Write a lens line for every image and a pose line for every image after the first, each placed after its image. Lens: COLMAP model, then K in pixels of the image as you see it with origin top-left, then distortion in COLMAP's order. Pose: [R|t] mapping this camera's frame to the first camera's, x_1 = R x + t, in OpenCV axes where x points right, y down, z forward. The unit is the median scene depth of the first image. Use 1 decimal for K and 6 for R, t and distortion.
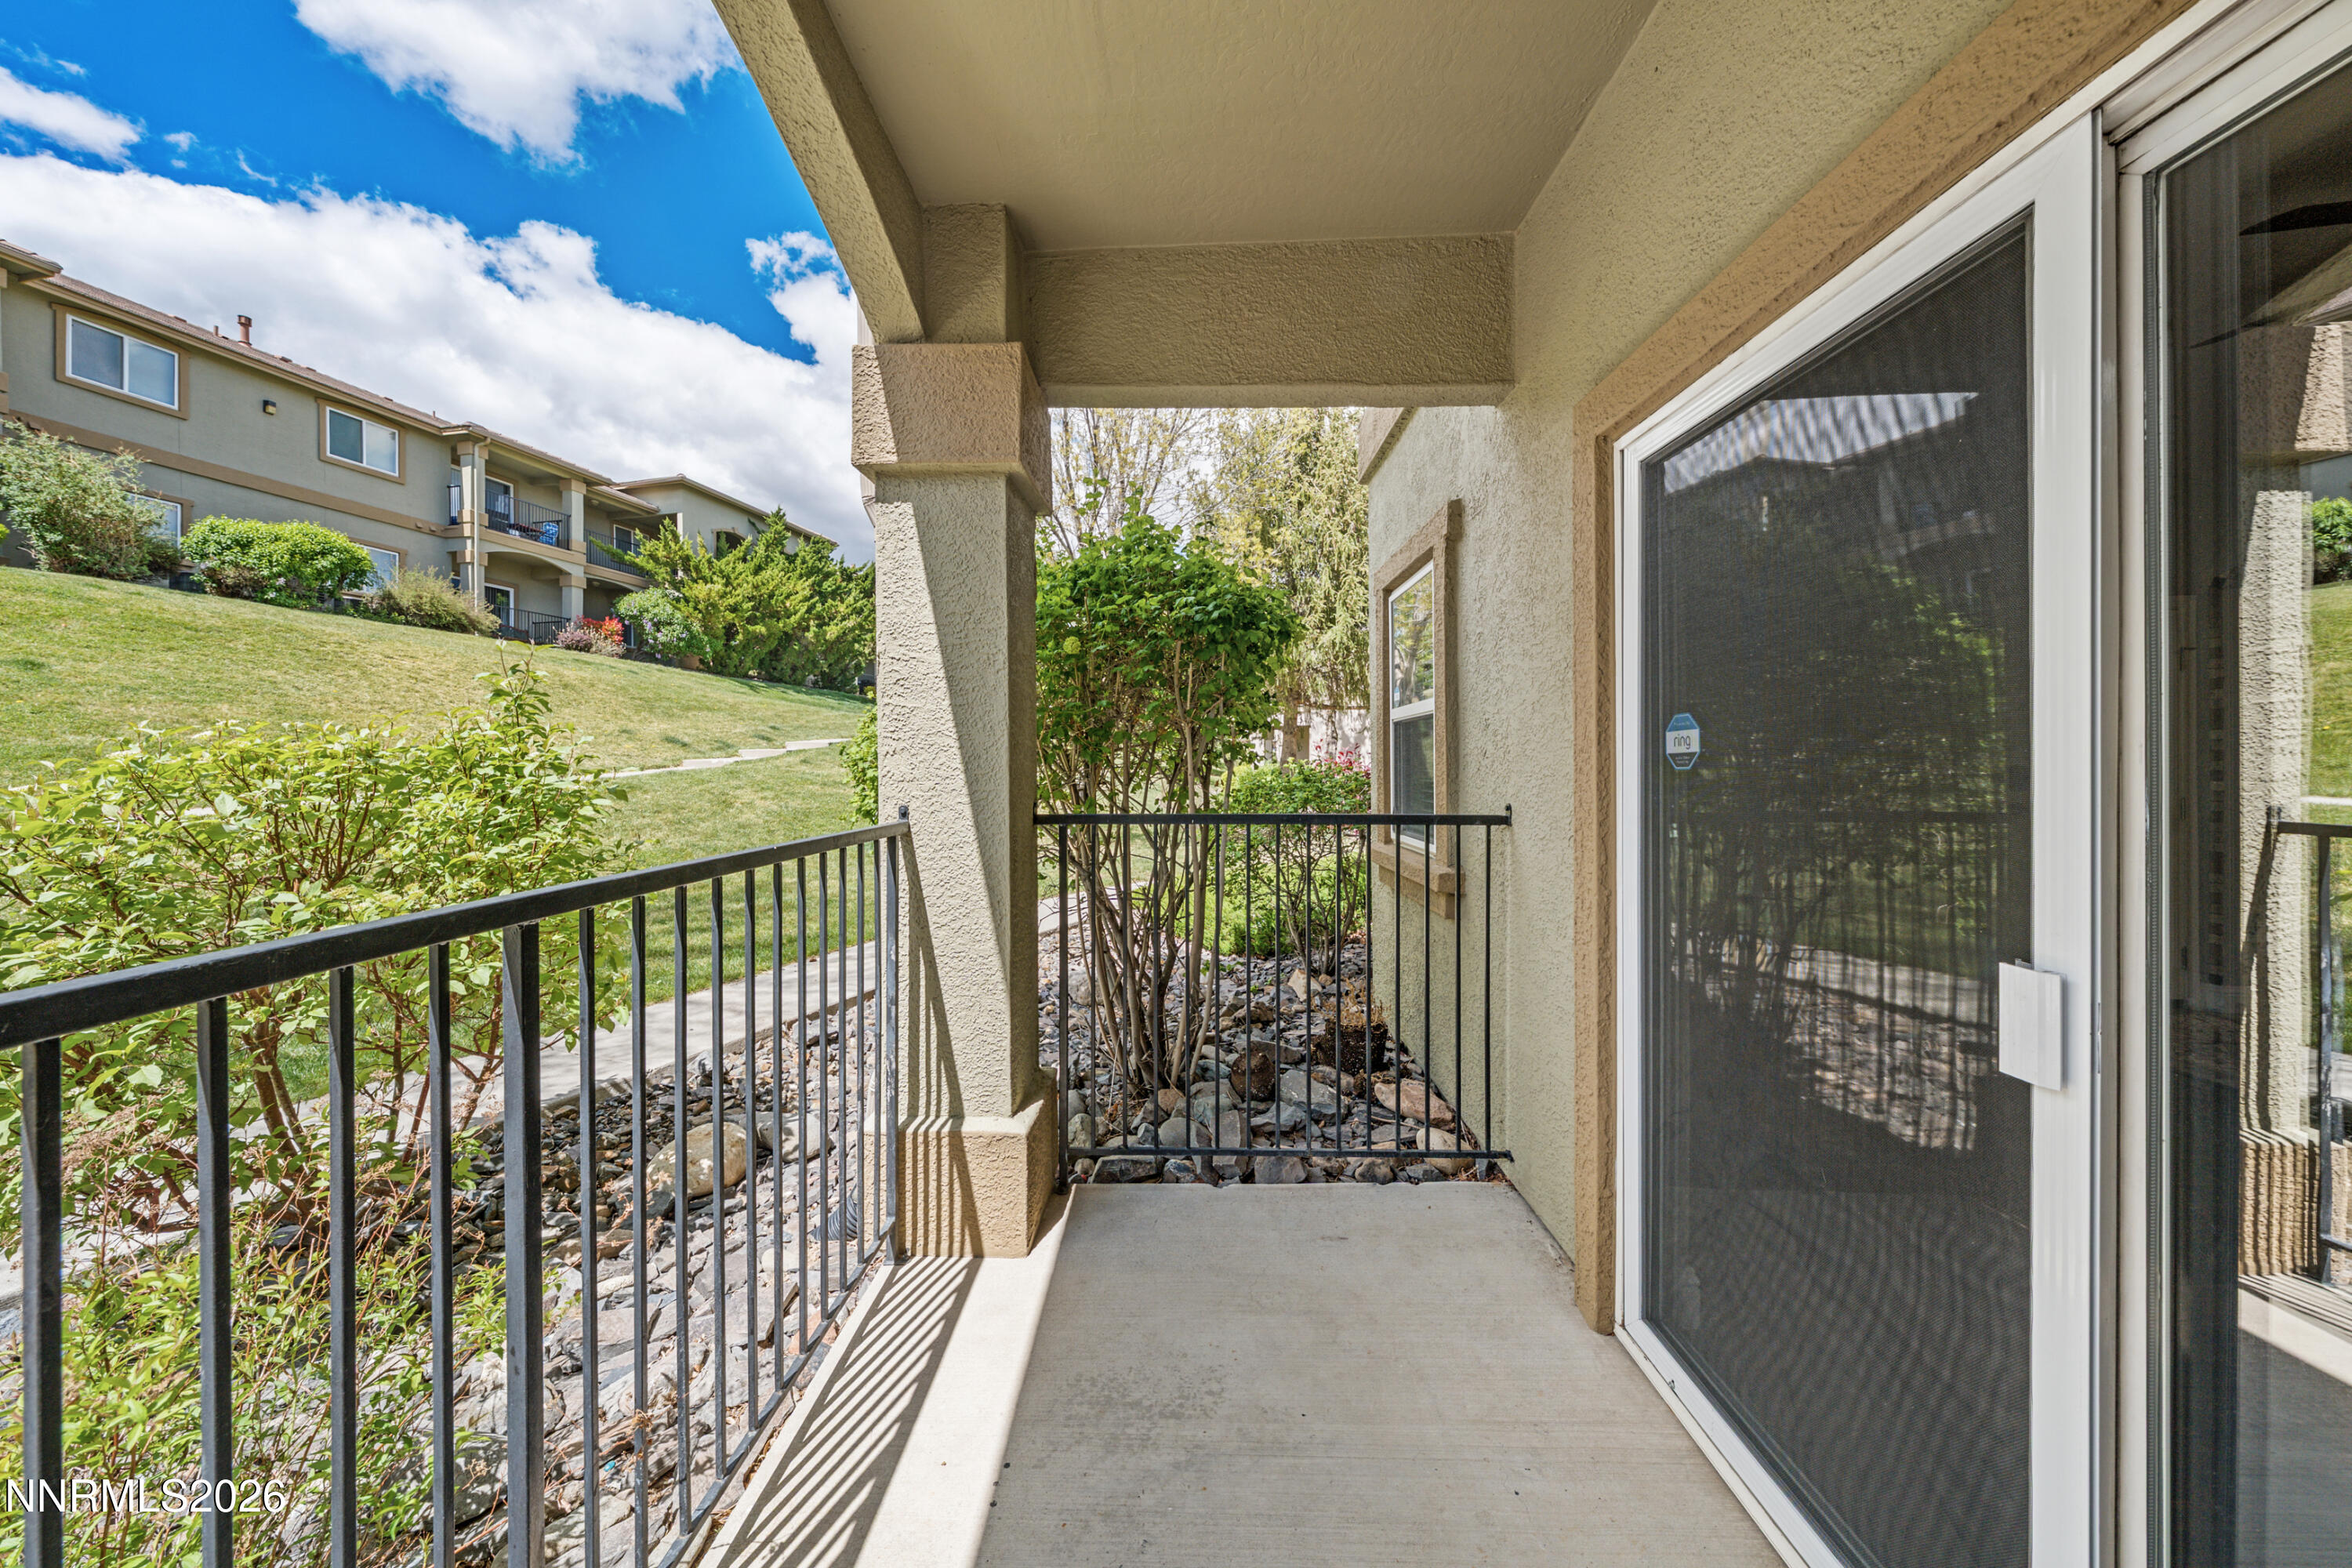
lens RADIAL K [[797.6, 0, 1174.7], [0, 797.6, 767.0], [0, 0, 1]] dist [-0.000945, -0.000083]
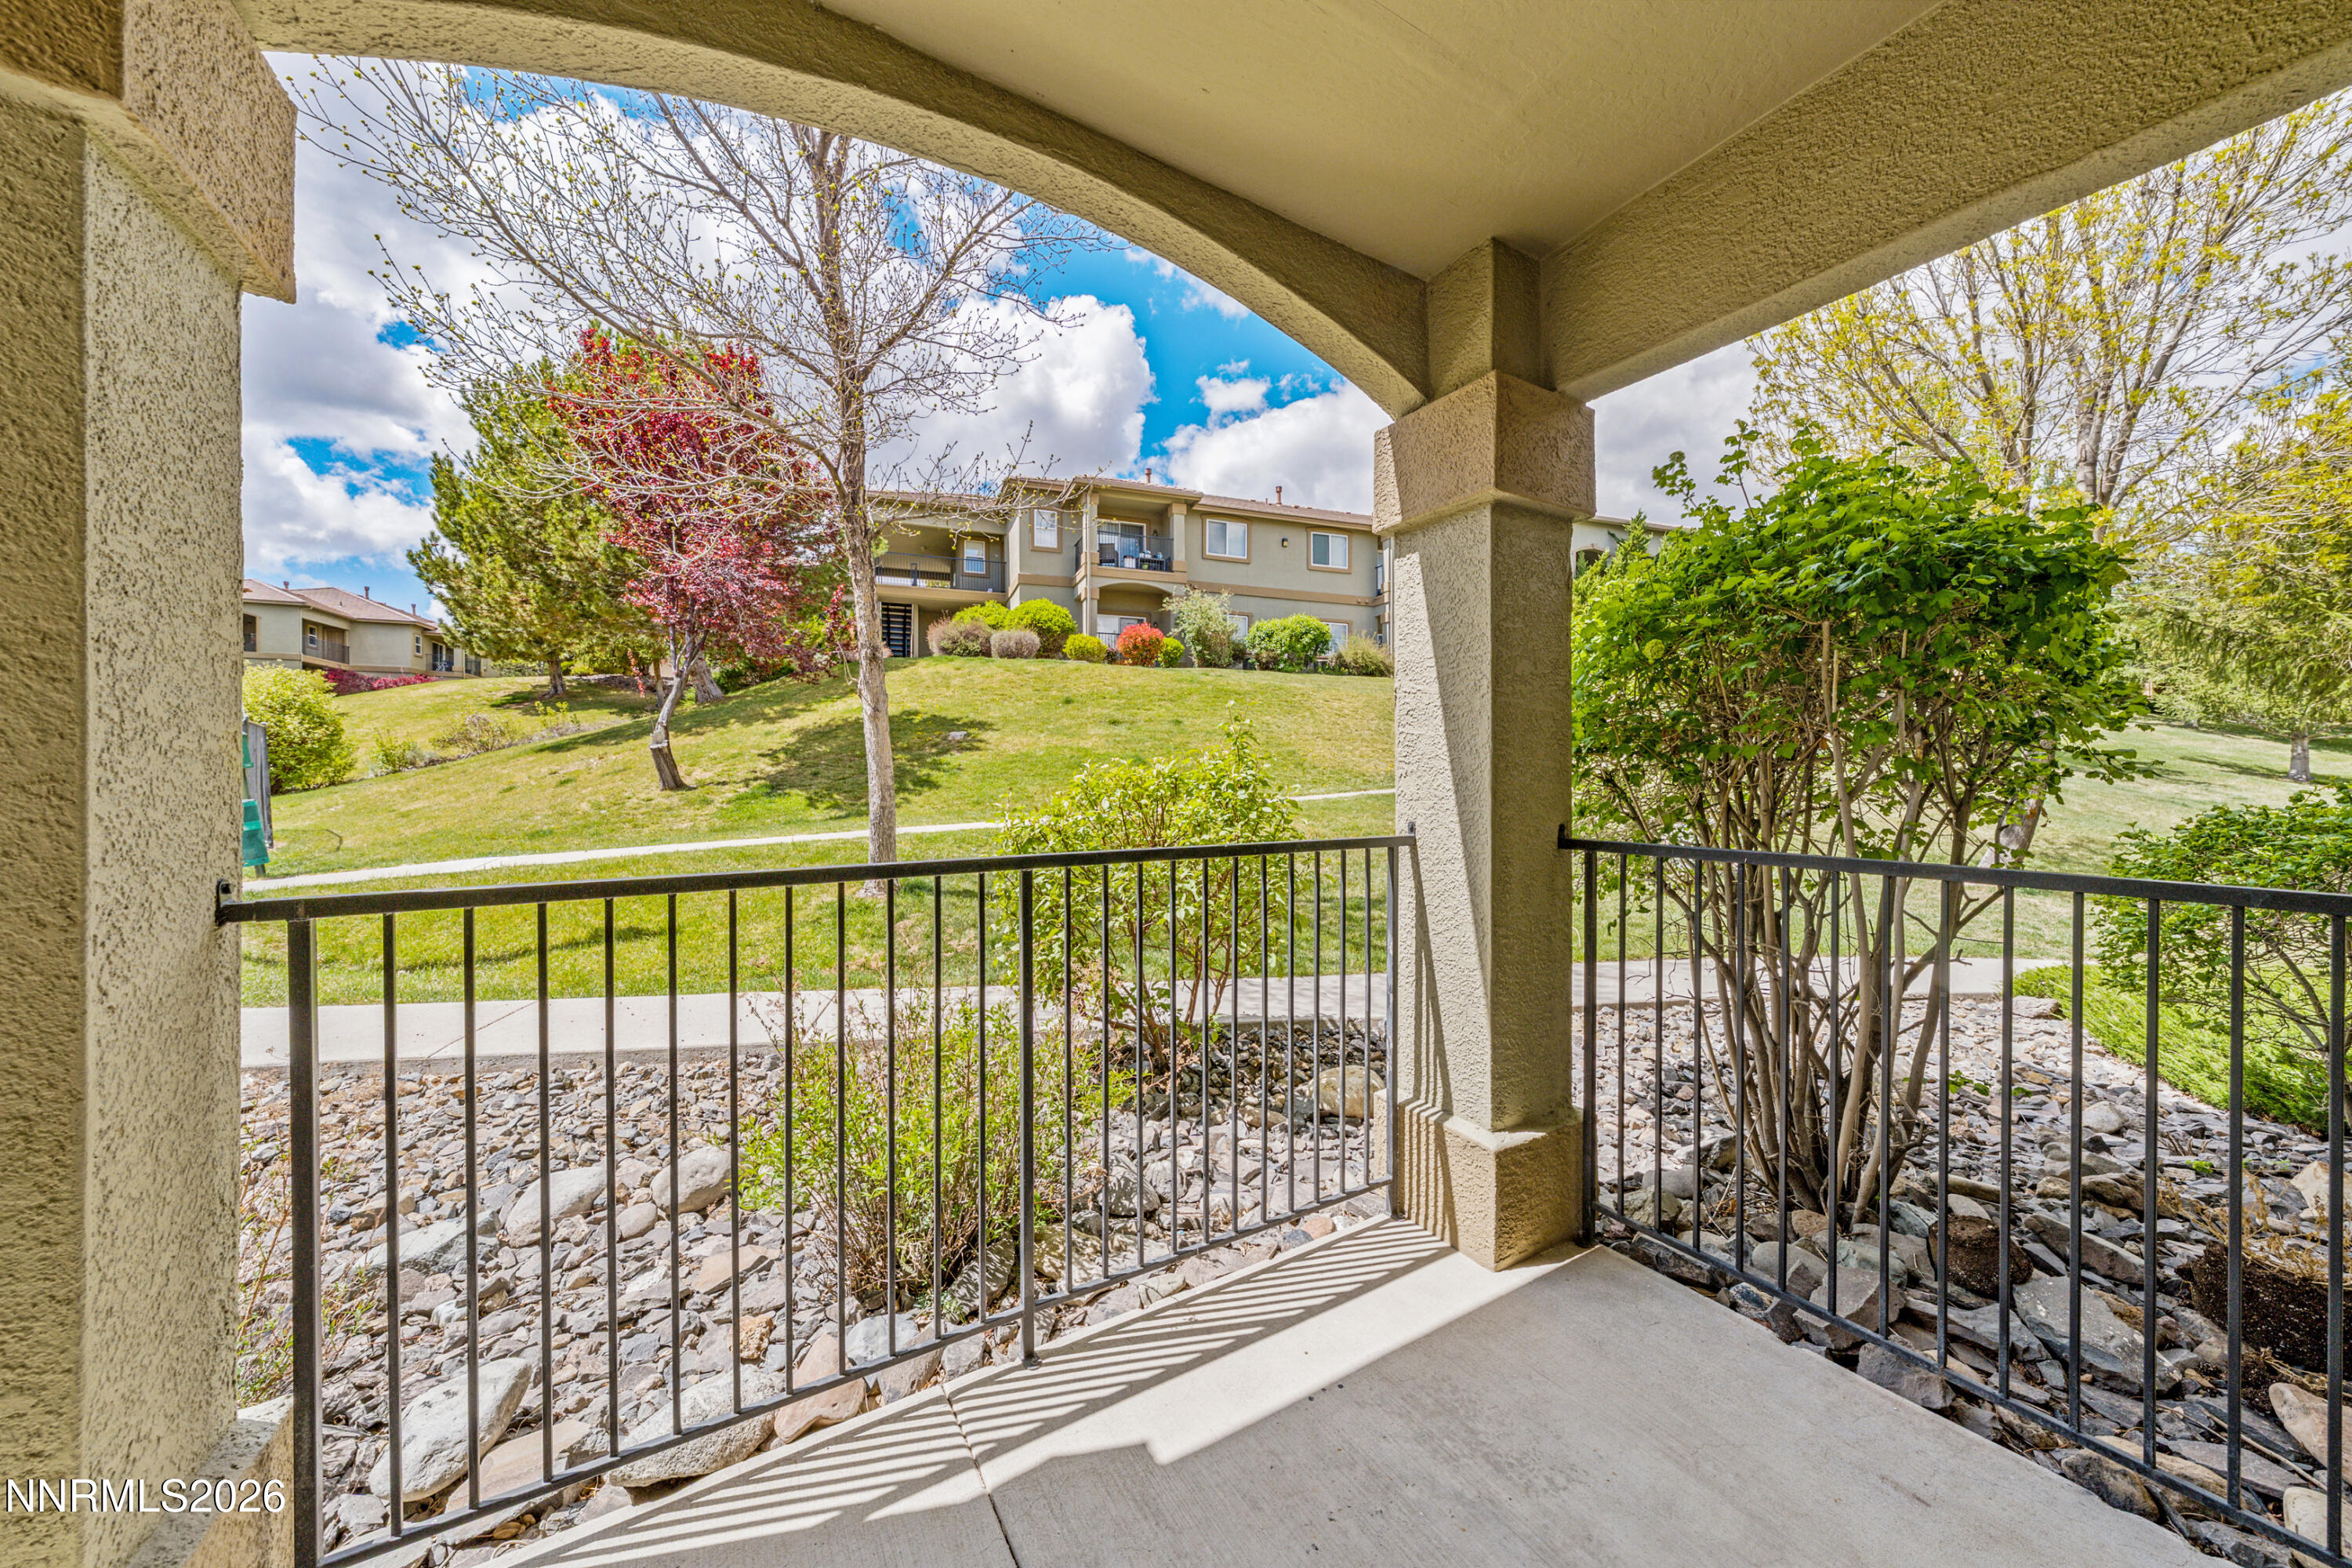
lens RADIAL K [[796.1, 0, 1174.8], [0, 796.1, 779.8], [0, 0, 1]] dist [-0.000928, -0.000239]
pose [[0.528572, 0.004524, -0.848877, 0.411019], [-0.002457, 0.999990, 0.003799, -0.013262], [0.848885, 0.000077, 0.528577, 0.108768]]
